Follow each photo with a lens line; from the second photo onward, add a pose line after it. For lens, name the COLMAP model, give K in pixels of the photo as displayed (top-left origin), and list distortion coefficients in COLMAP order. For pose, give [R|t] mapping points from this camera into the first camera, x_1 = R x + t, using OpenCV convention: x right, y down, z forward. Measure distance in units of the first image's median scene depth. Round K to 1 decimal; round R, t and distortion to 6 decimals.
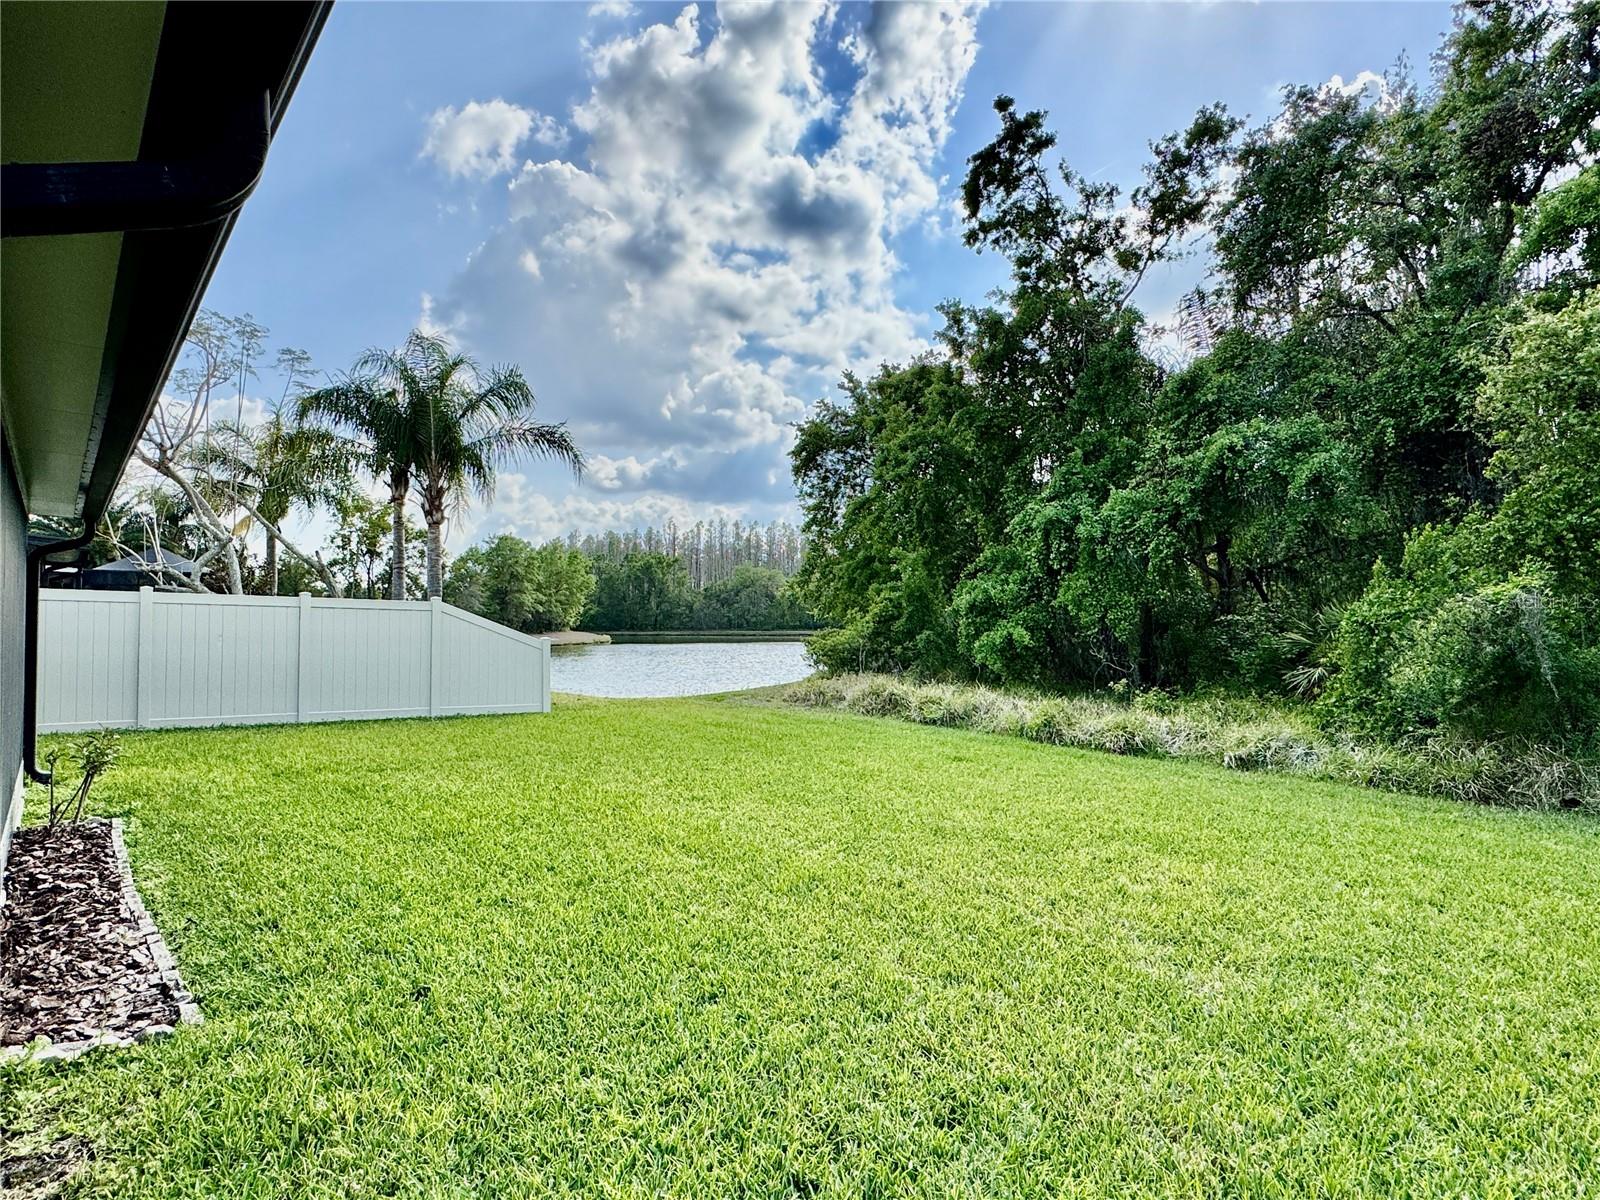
lens RADIAL K [[873.5, 0, 802.4], [0, 873.5, 593.1], [0, 0, 1]] dist [-0.010020, 0.005268]
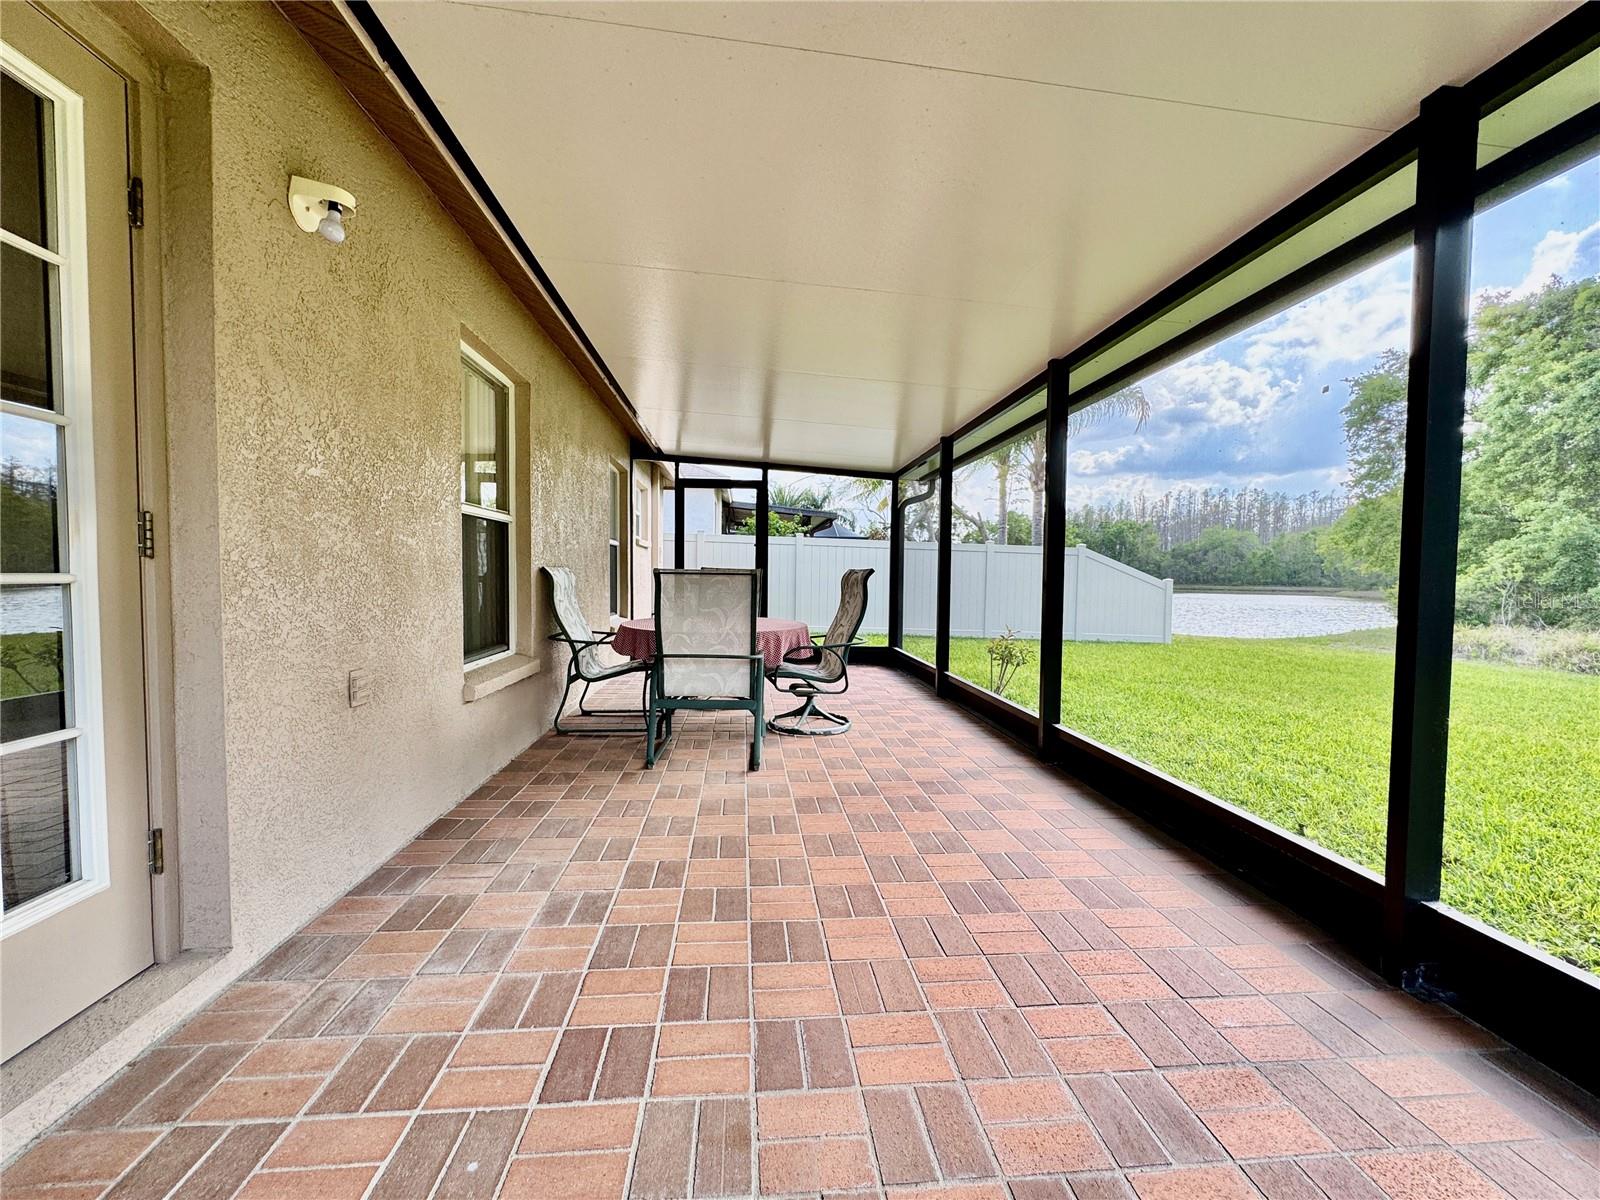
lens RADIAL K [[638.7, 0, 798.0], [0, 638.7, 600.7], [0, 0, 1]] dist [-0.003454, 0.000207]
pose [[0.812032, 0.036303, -0.582483, -0.136970], [0.005235, 0.997570, 0.069472, 0.012188], [0.583589, -0.059463, 0.809869, 0.017530]]
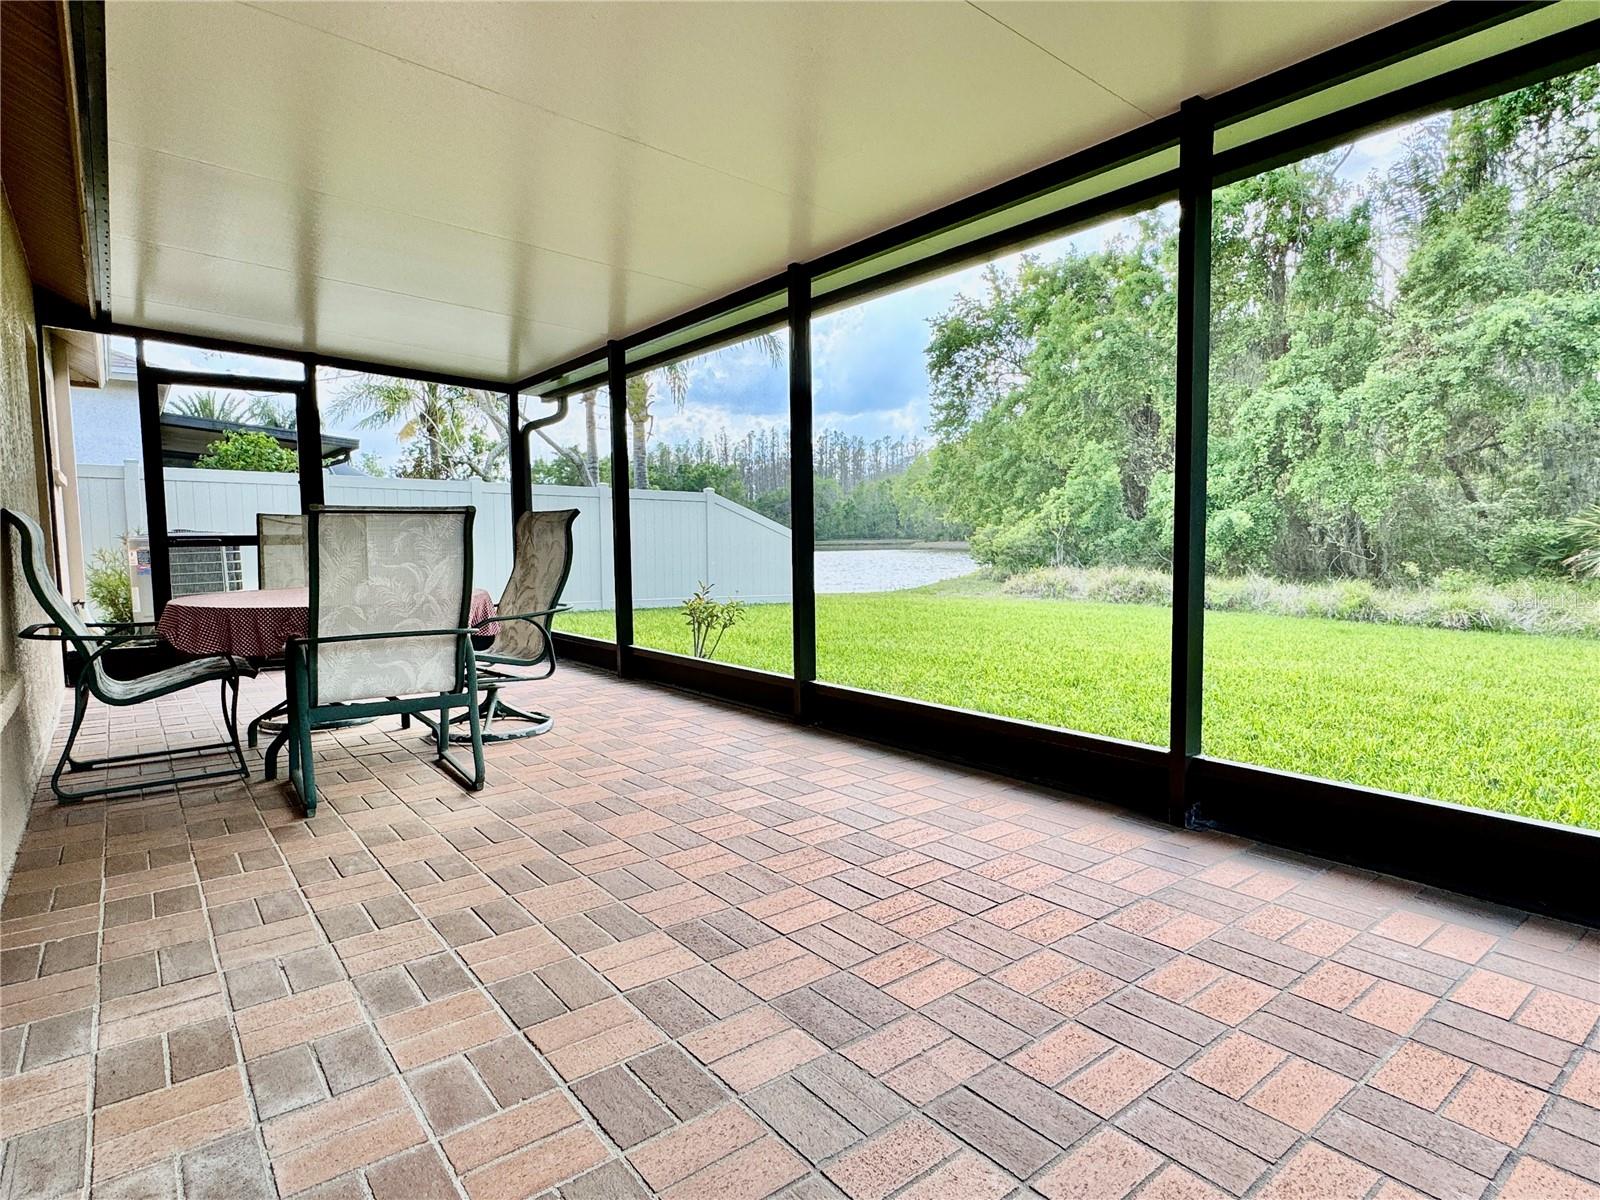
lens RADIAL K [[873.5, 0, 796.4], [0, 873.5, 596.5], [0, 0, 1]] dist [-0.010020, 0.005268]
pose [[0.998890, -0.007273, -0.046545, -0.172679], [0.012093, 0.994492, 0.104113, 0.015968], [0.045531, -0.104560, 0.993476, -0.009118]]
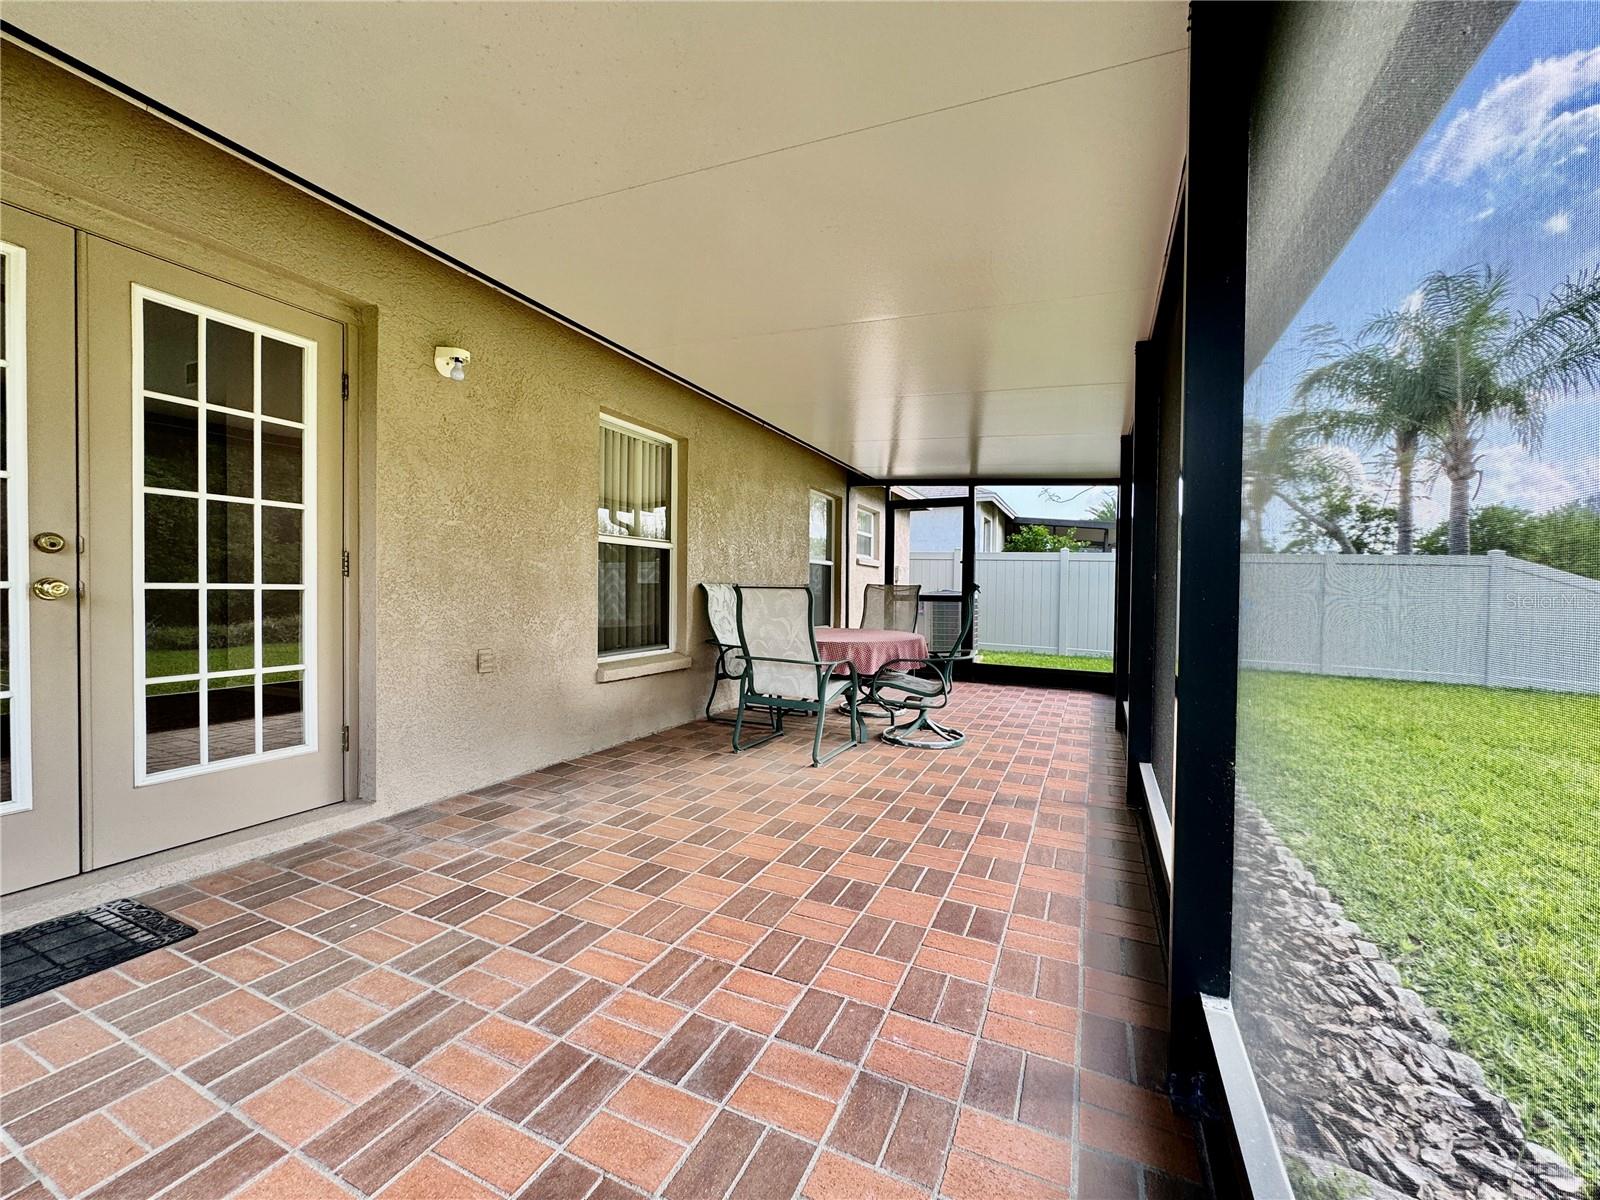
lens RADIAL K [[638.7, 0, 798.5], [0, 638.7, 601.1], [0, 0, 1]] dist [-0.003454, 0.000207]
pose [[0.413319, 0.022355, -0.910312, -0.081109], [0.017354, 0.999324, 0.032421, 0.014349], [0.910421, -0.029198, 0.412651, 0.062396]]
